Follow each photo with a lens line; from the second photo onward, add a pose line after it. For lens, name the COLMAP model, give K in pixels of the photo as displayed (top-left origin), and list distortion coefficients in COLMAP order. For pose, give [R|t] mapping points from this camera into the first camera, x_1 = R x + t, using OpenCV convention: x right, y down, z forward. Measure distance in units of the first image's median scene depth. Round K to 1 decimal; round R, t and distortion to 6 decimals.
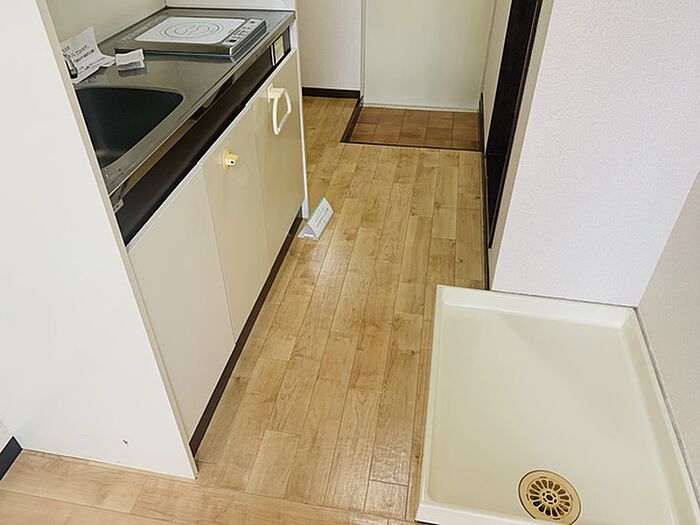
lens RADIAL K [[535.5, 0, 348.7], [0, 535.5, 258.9], [0, 0, 1]] dist [0.041659, -0.054332]
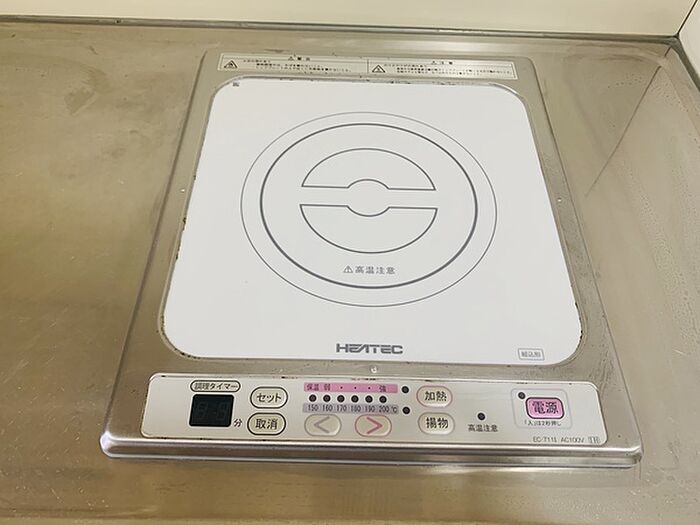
lens RADIAL K [[535.5, 0, 348.7], [0, 535.5, 258.9], [0, 0, 1]] dist [0.041659, -0.054332]
pose [[0.162386, 0.828272, -0.536280, -0.114799], [-0.628285, 0.505871, 0.591060, -0.461873], [0.760847, 0.240957, 0.602538, 0.714013]]
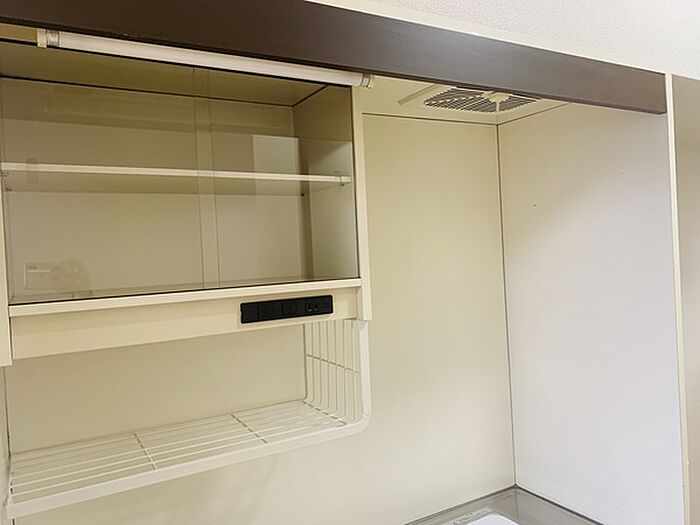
lens RADIAL K [[535.5, 0, 348.7], [0, 535.5, 258.9], [0, 0, 1]] dist [0.041659, -0.054332]
pose [[0.645669, -0.012336, -0.763518, 0.122455], [-0.430054, 0.820352, -0.376929, -0.327702], [0.631004, 0.571725, 0.524371, 0.217294]]
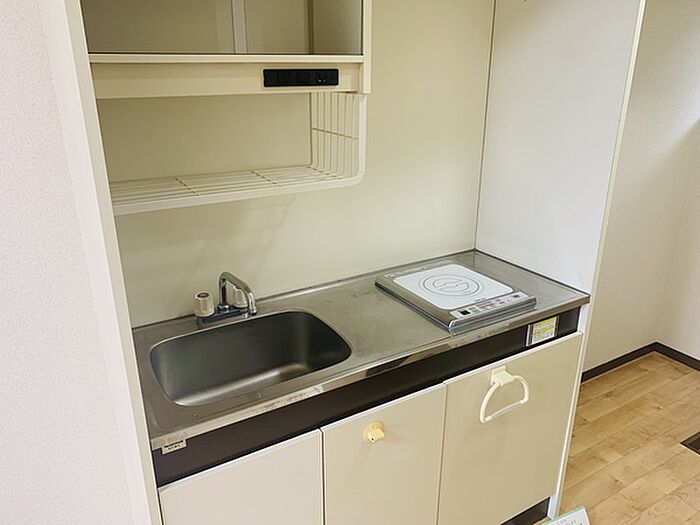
lens RADIAL K [[535.5, 0, 348.7], [0, 535.5, 258.9], [0, 0, 1]] dist [0.041659, -0.054332]
pose [[0.652827, 0.269936, -0.707780, 0.222236], [-0.466944, 0.879125, -0.095405, -0.240512], [0.596474, 0.392776, 0.699961, 0.157741]]
